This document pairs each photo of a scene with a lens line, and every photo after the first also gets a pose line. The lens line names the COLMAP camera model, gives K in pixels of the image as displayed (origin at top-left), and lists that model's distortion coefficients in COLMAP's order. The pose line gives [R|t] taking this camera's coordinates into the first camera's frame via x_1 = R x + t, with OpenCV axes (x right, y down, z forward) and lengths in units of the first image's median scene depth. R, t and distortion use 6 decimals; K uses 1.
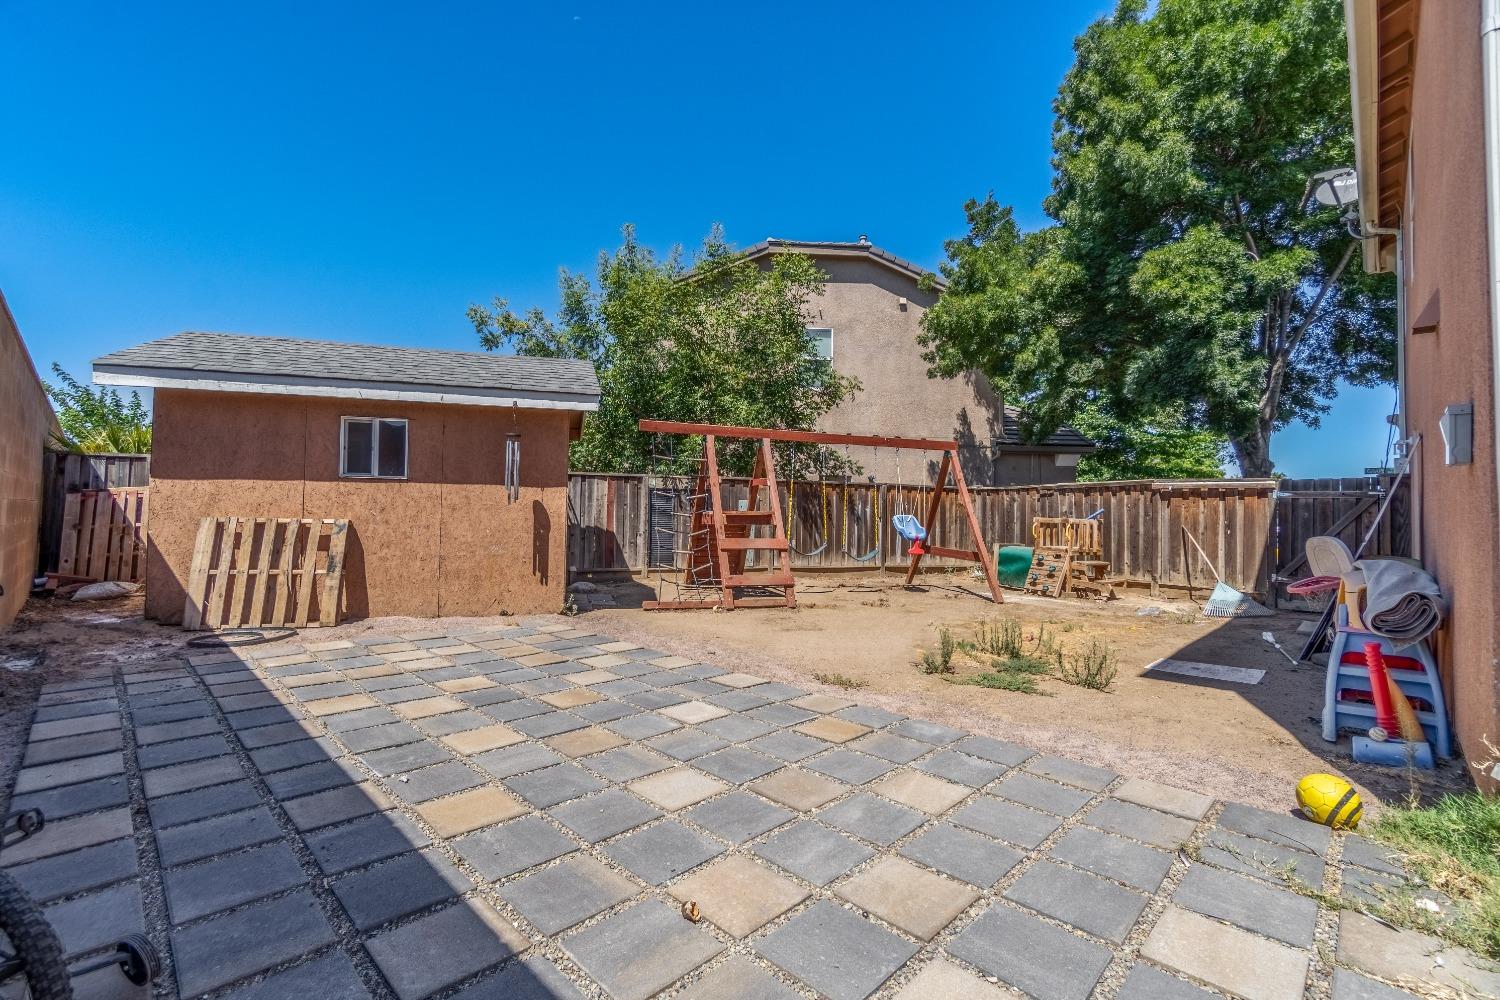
lens RADIAL K [[645.3, 0, 743.6], [0, 645.3, 498.3], [0, 0, 1]] dist [-0.003874, 0.000592]
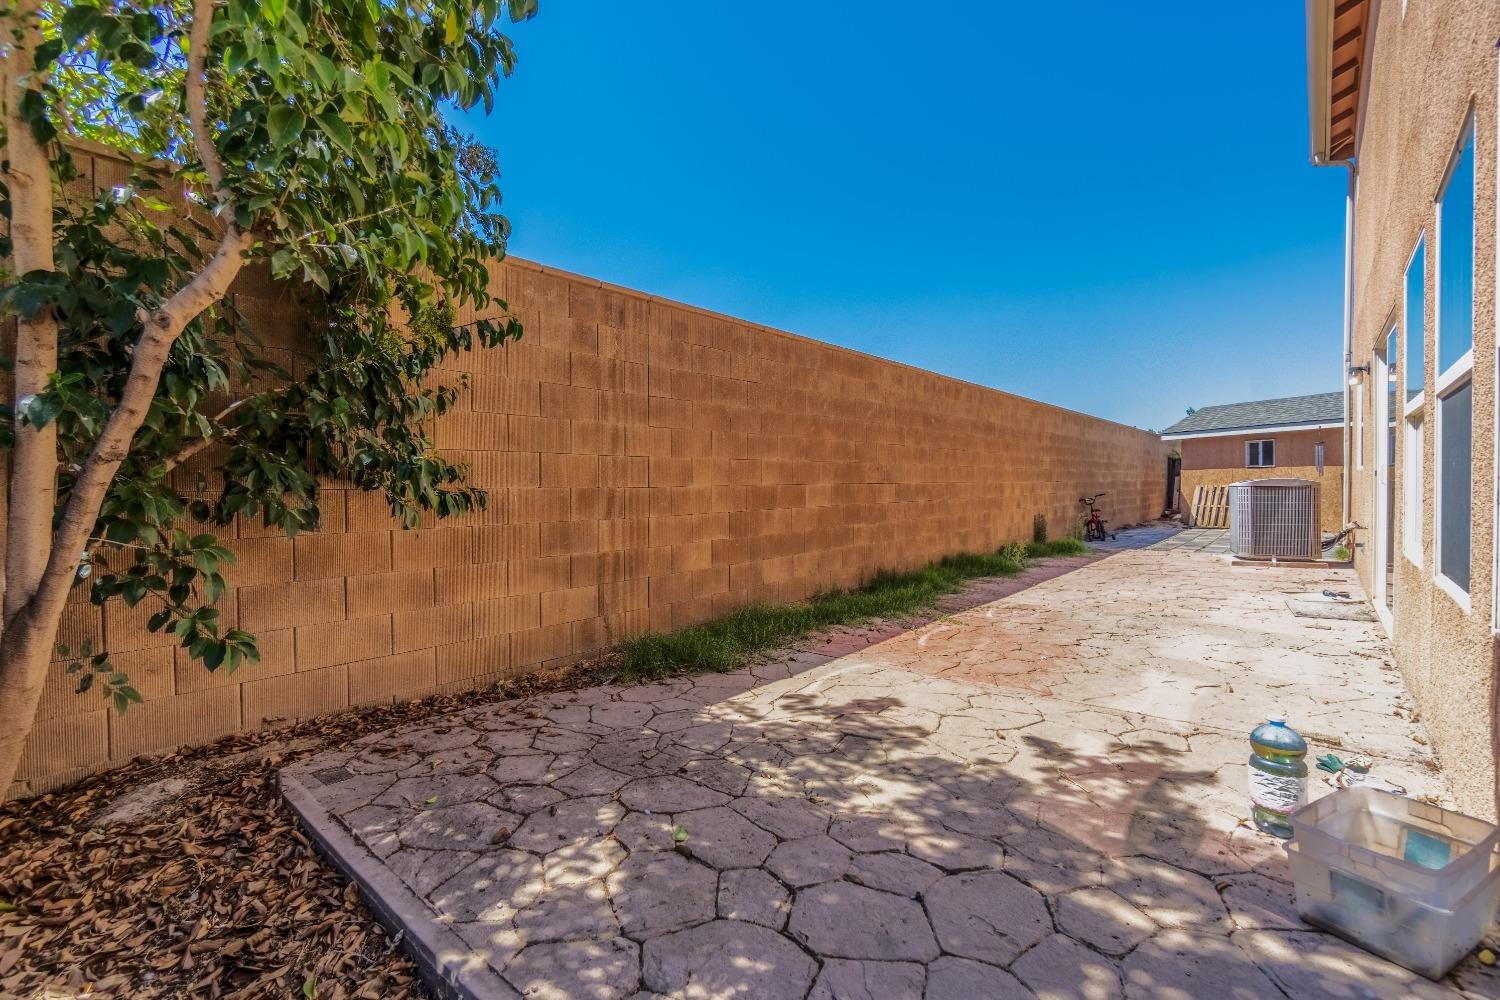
lens RADIAL K [[645.3, 0, 743.6], [0, 645.3, 498.3], [0, 0, 1]] dist [-0.003874, 0.000592]
pose [[0.050261, 0.011626, -0.998668, 1.569893], [0.030523, 0.999447, 0.013171, -0.005558], [0.998270, -0.031144, 0.049879, -0.908381]]
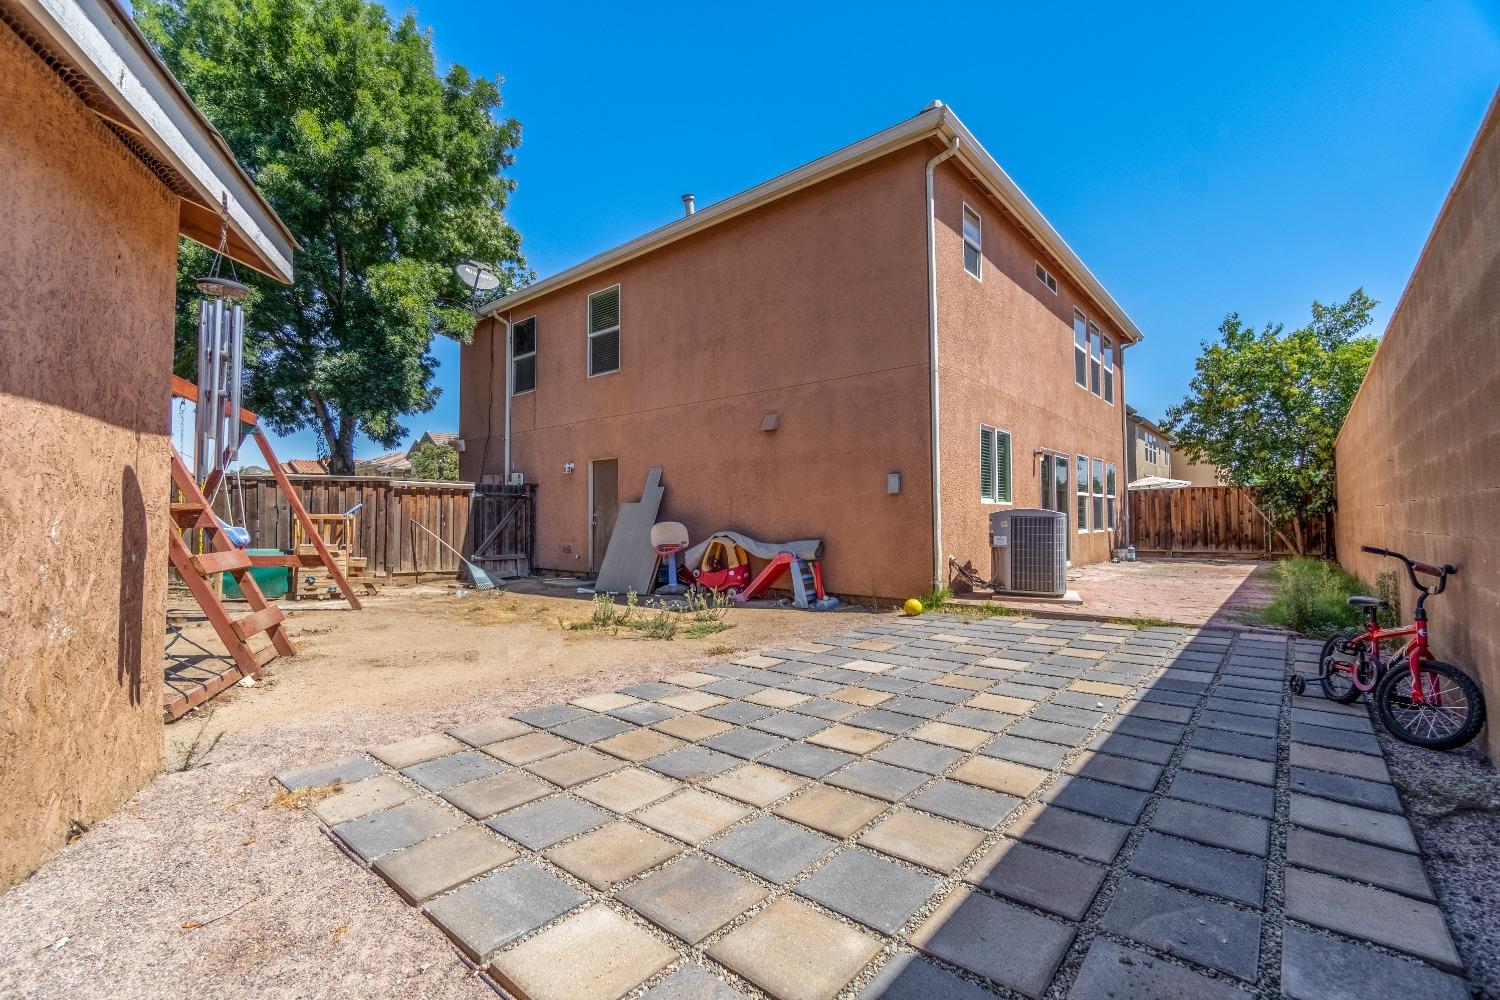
lens RADIAL K [[645.3, 0, 743.6], [0, 645.3, 498.3], [0, 0, 1]] dist [-0.003874, 0.000592]
pose [[-0.067208, 0.018876, 0.997560, -1.438031], [-0.026039, 0.999447, -0.020666, 0.039319], [-0.997399, -0.027364, -0.066679, 1.451203]]
